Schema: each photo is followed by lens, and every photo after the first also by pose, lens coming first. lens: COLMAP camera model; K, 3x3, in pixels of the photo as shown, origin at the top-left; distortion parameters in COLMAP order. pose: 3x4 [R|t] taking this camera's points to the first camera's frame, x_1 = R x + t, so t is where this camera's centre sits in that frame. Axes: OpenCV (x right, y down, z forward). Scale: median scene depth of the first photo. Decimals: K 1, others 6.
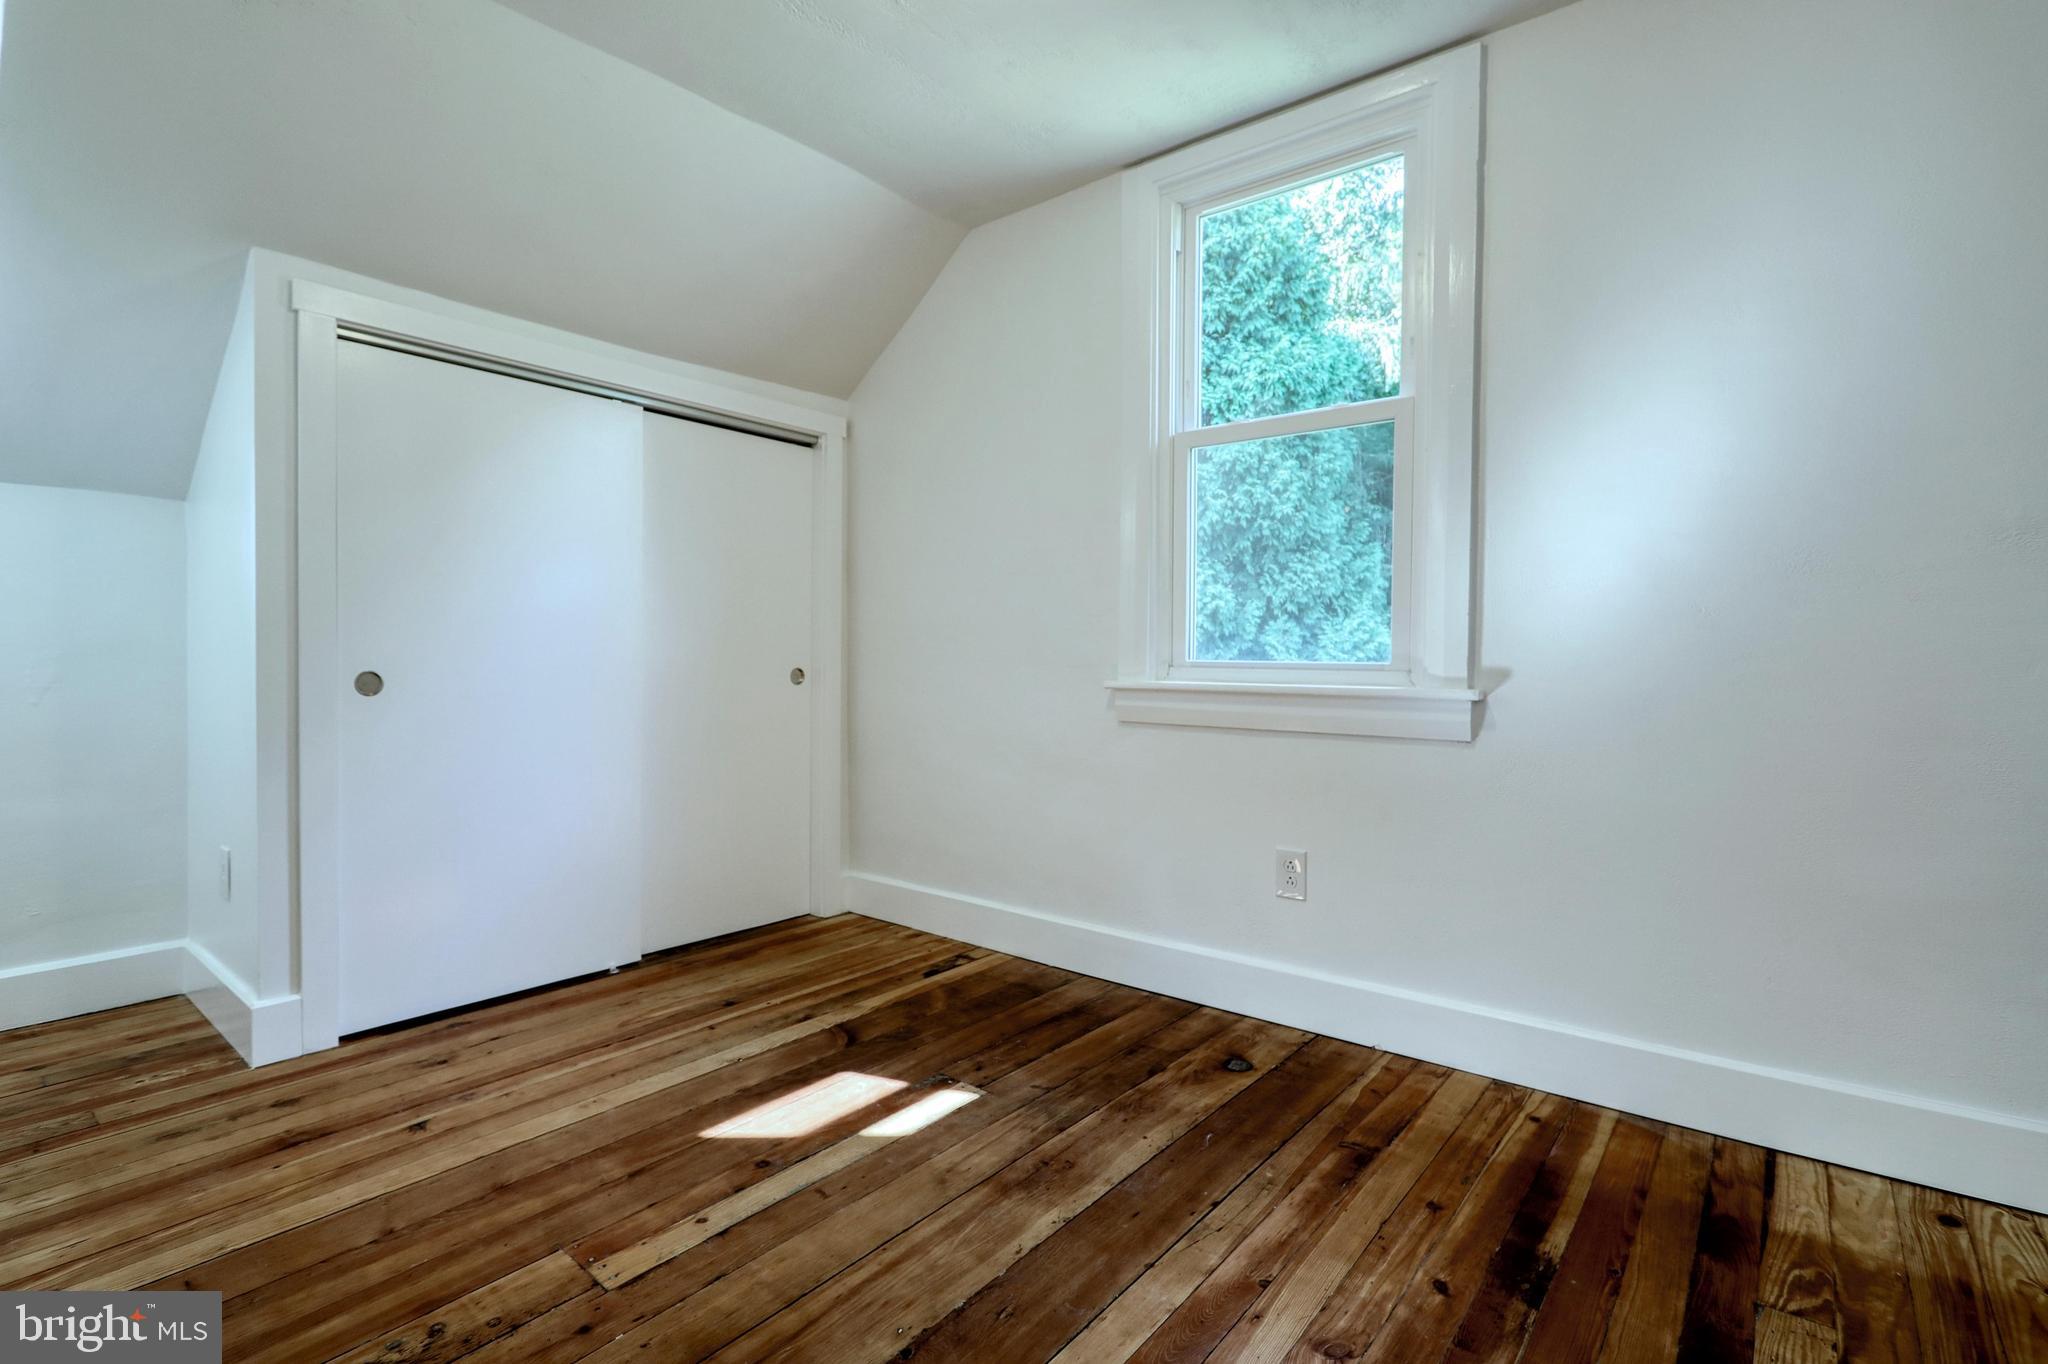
lens RADIAL K [[962.9, 0, 1023.5], [0, 962.9, 676.2], [0, 0, 1]] dist [-0.001041, 0.000736]
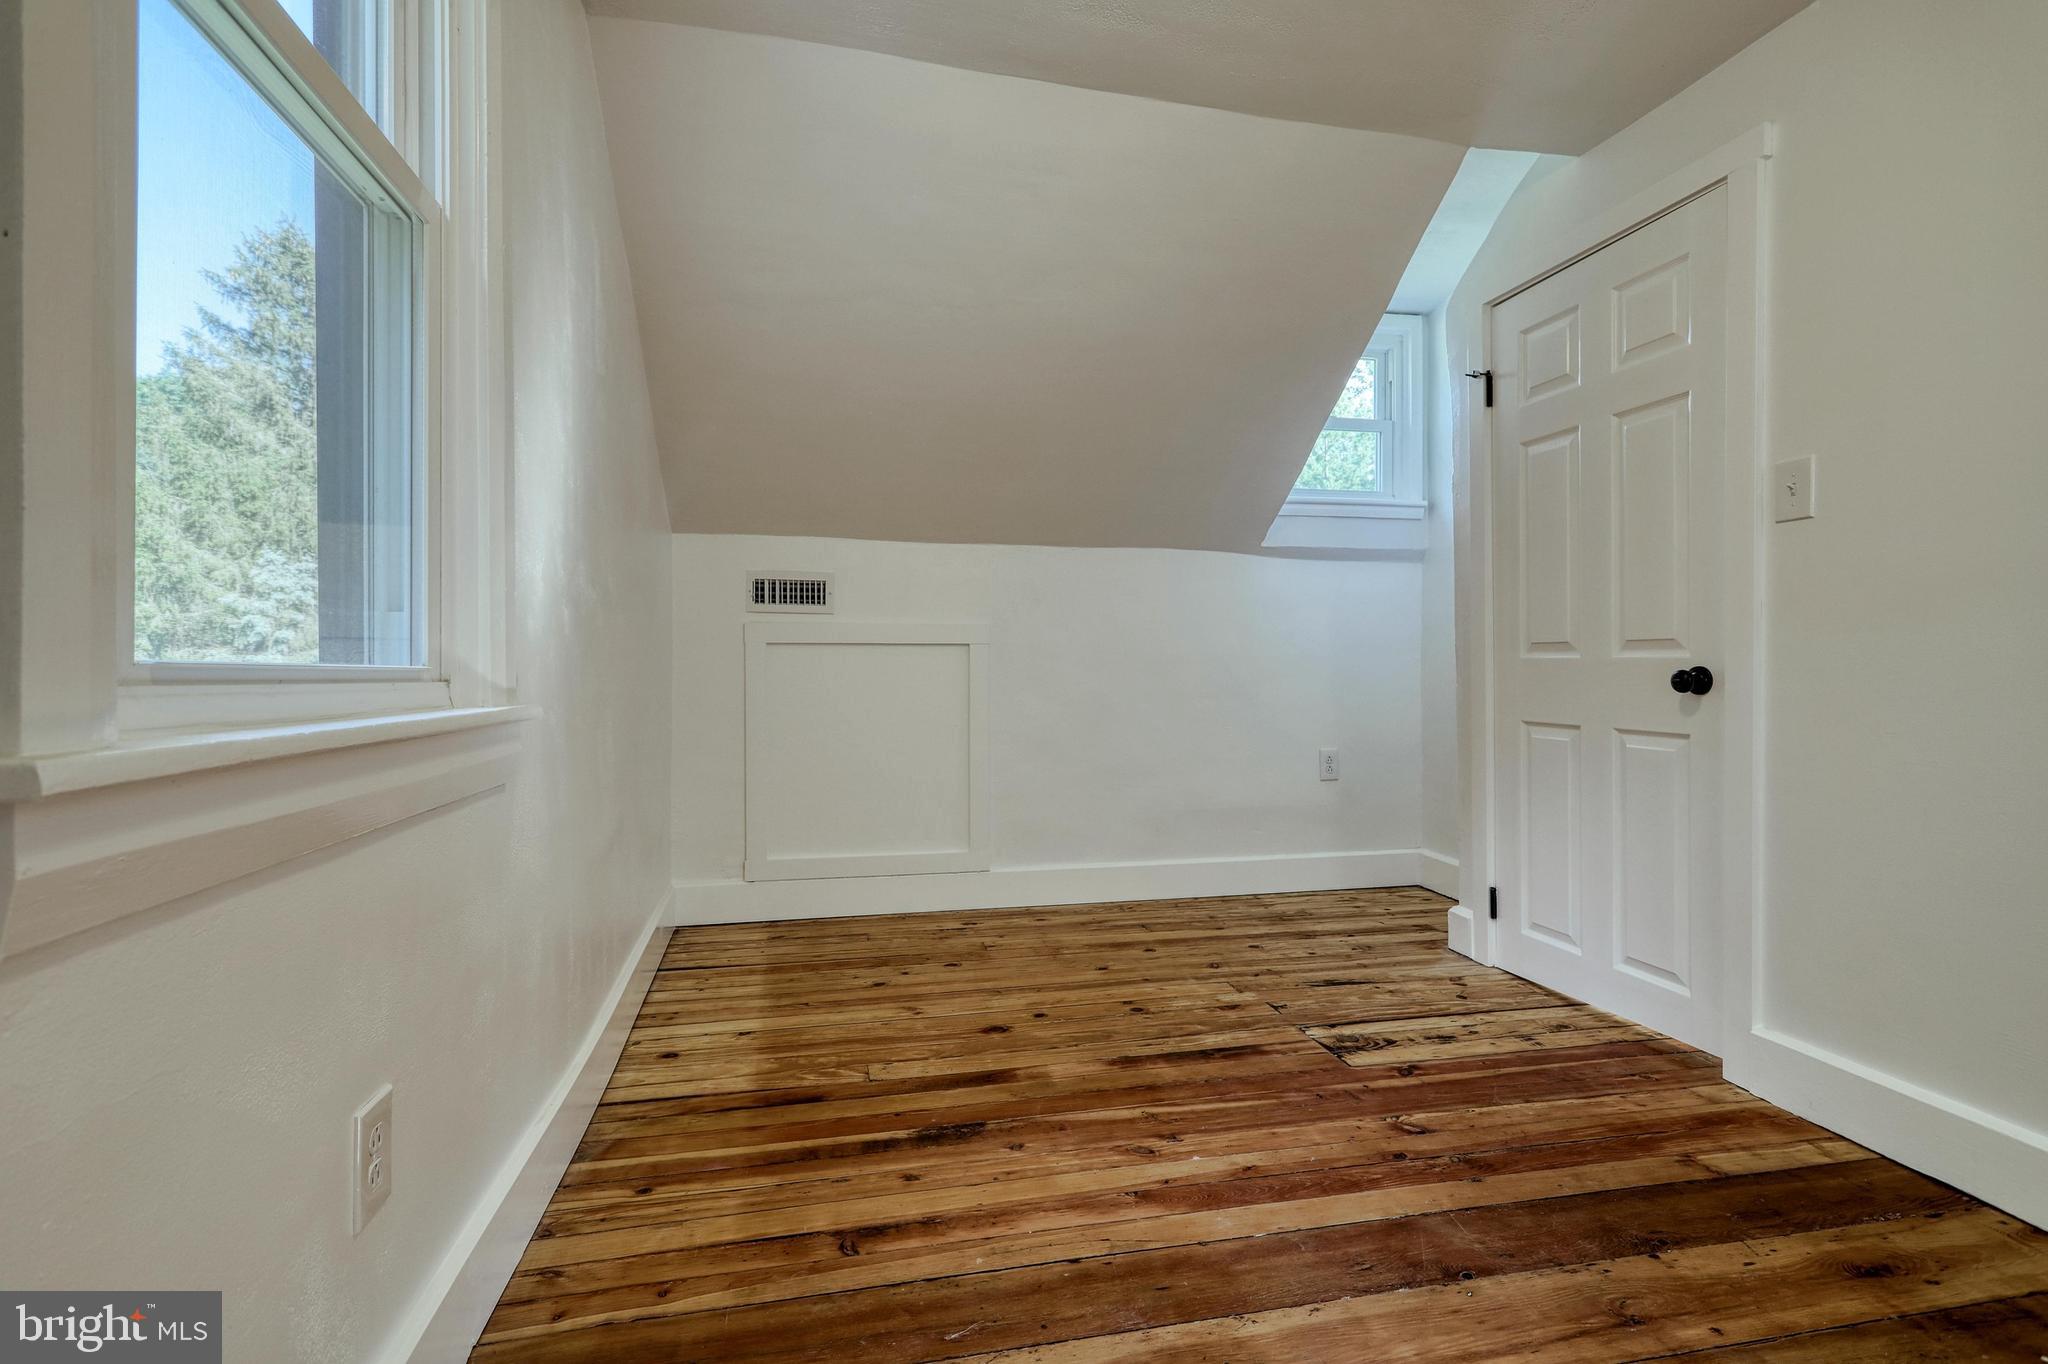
lens RADIAL K [[962.9, 0, 1022.9], [0, 962.9, 675.7], [0, 0, 1]] dist [-0.001041, 0.000736]
pose [[-0.784665, -0.007179, 0.619879, -0.331971], [0.006415, 0.999785, 0.019700, -0.023013], [-0.619887, 0.019434, -0.784450, 1.786033]]
